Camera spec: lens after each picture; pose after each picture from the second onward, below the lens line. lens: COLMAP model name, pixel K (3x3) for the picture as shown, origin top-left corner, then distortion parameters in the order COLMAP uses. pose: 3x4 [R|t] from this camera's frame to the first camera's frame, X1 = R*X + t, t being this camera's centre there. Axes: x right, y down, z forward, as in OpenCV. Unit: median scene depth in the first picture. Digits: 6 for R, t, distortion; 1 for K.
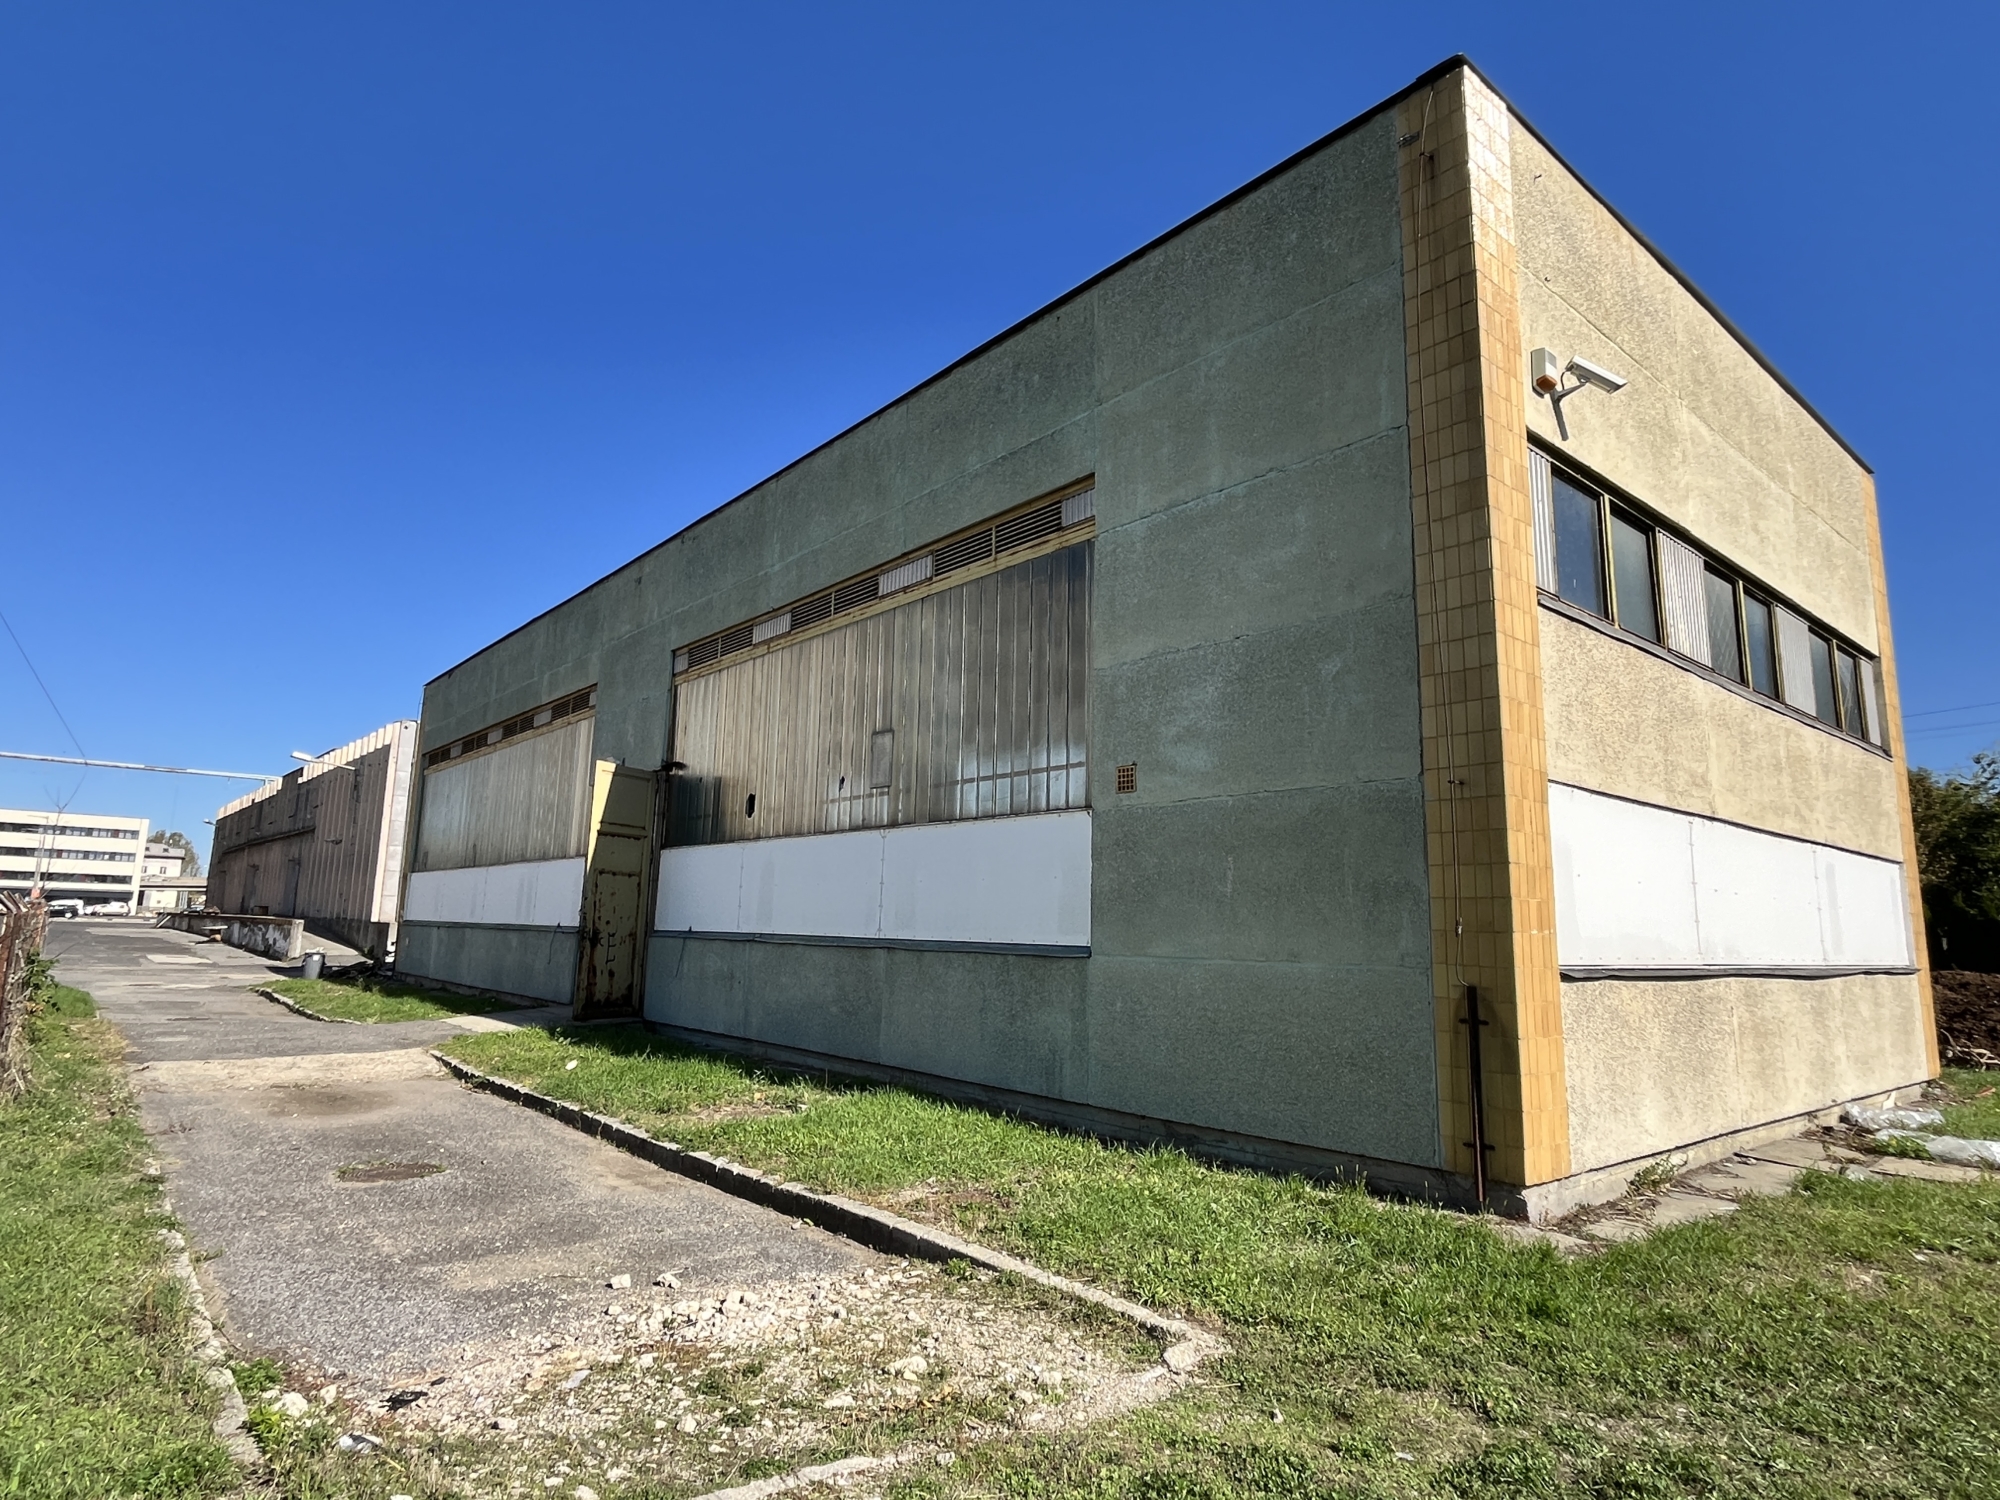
lens RADIAL K [[1107.6, 0, 993.4], [0, 1107.6, 744.8], [0, 0, 1]] dist [-0.005653, -0.000710]
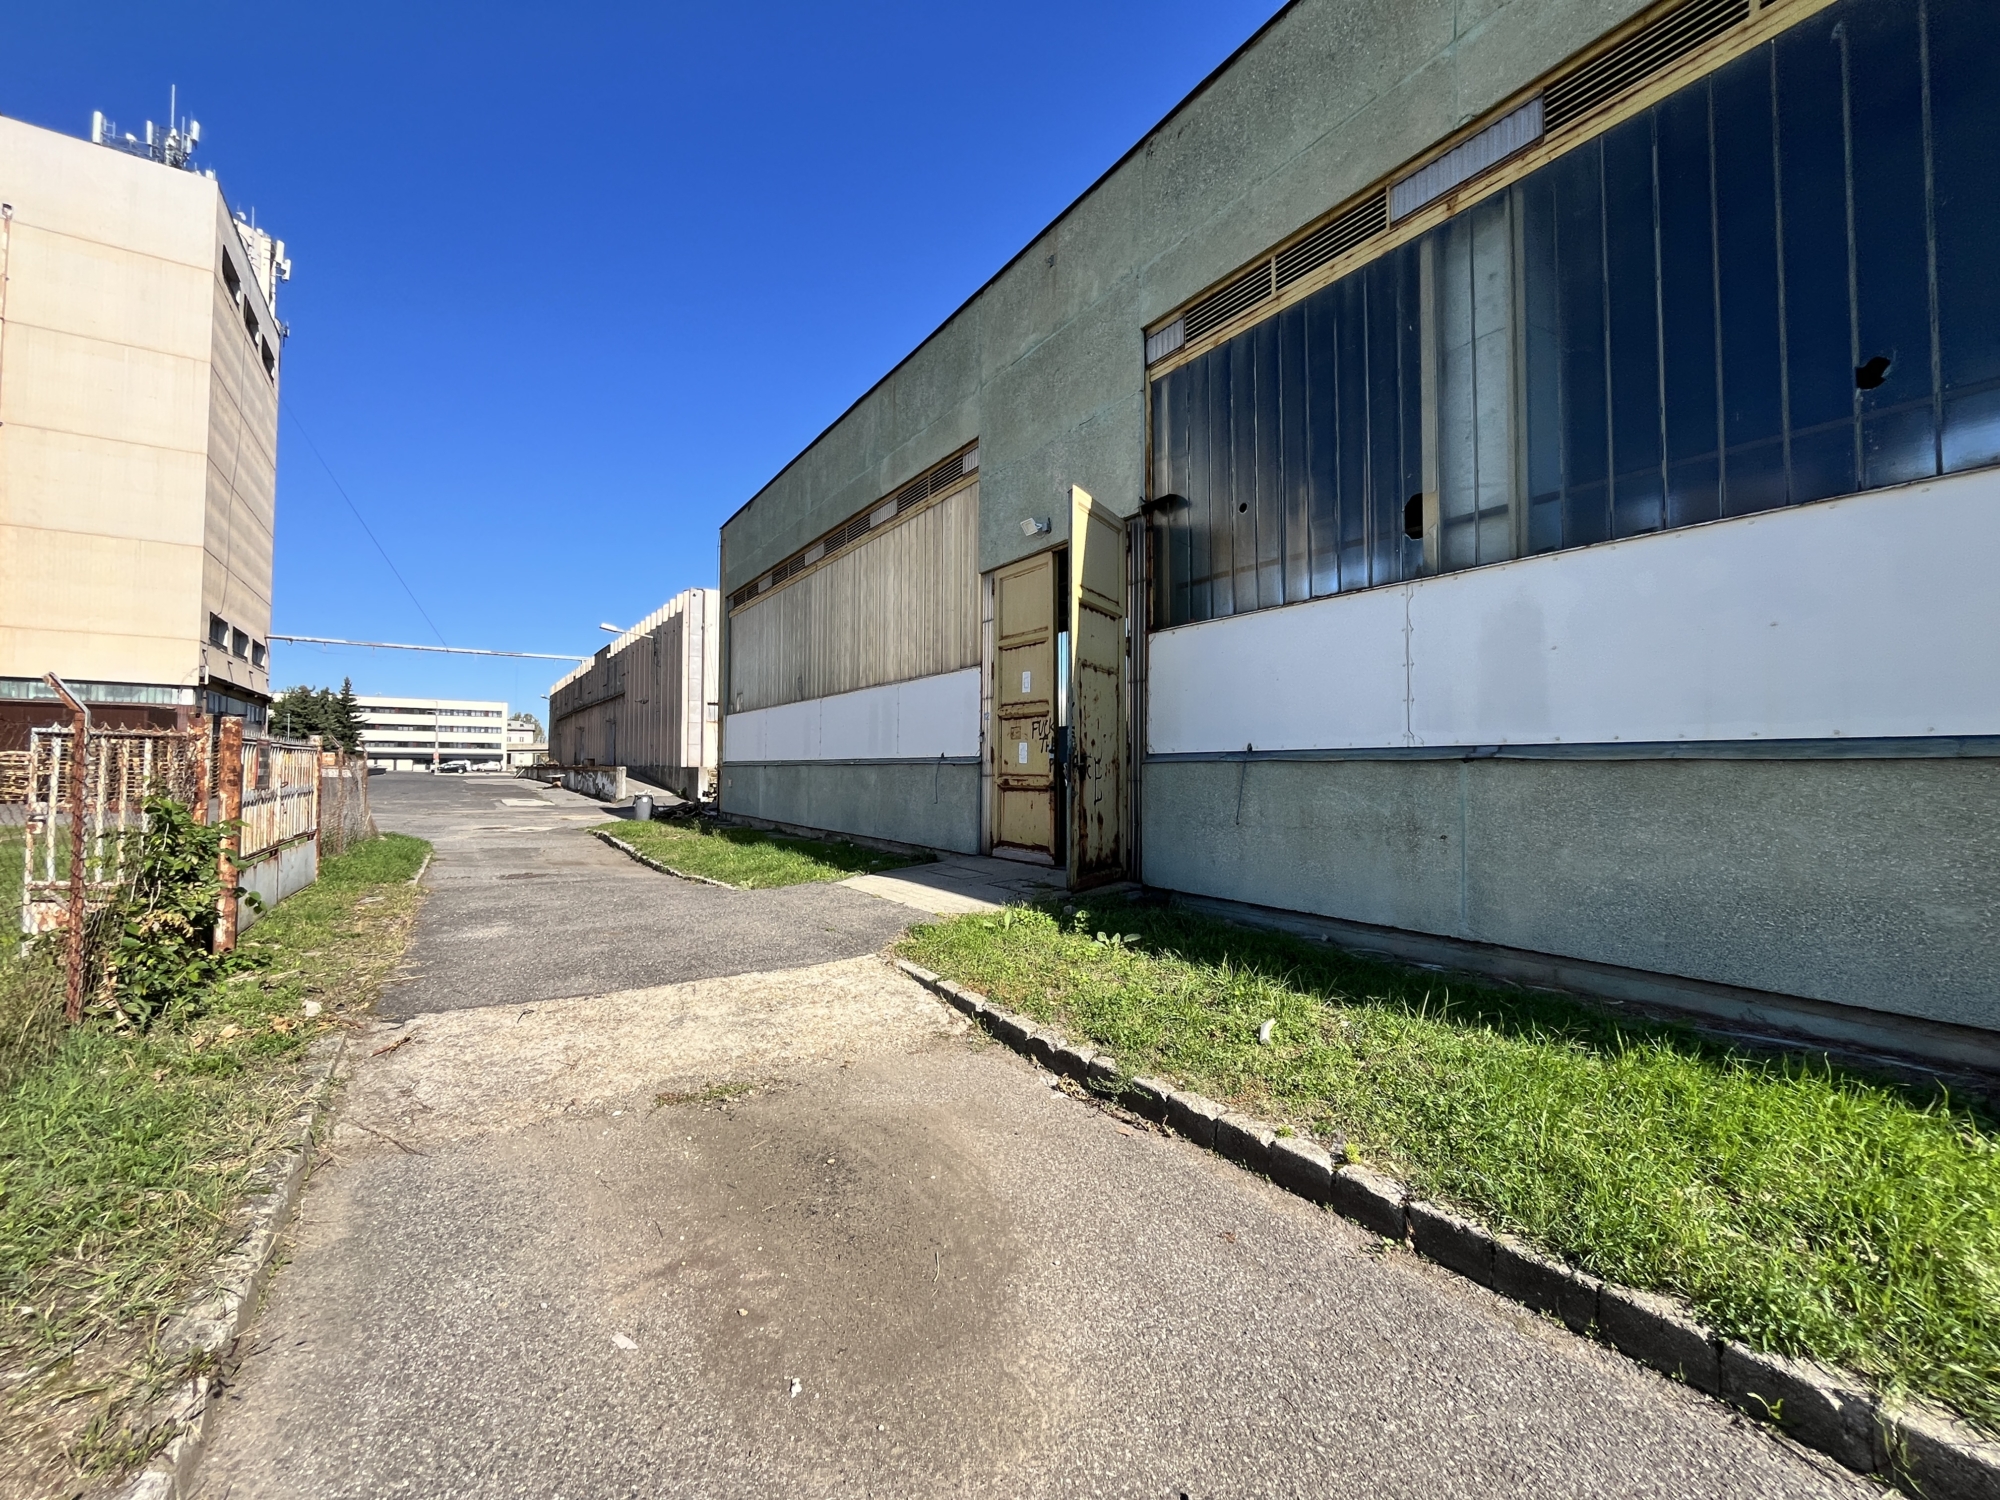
lens RADIAL K [[812.6, 0, 991.3], [0, 812.6, 748.3], [0, 0, 1]] dist [-0.001787, 0.000090]
pose [[0.992510, -0.022913, -0.119993, -0.196141], [0.039208, 0.990035, 0.135257, 0.054242], [0.115698, -0.138948, 0.983518, 0.292551]]
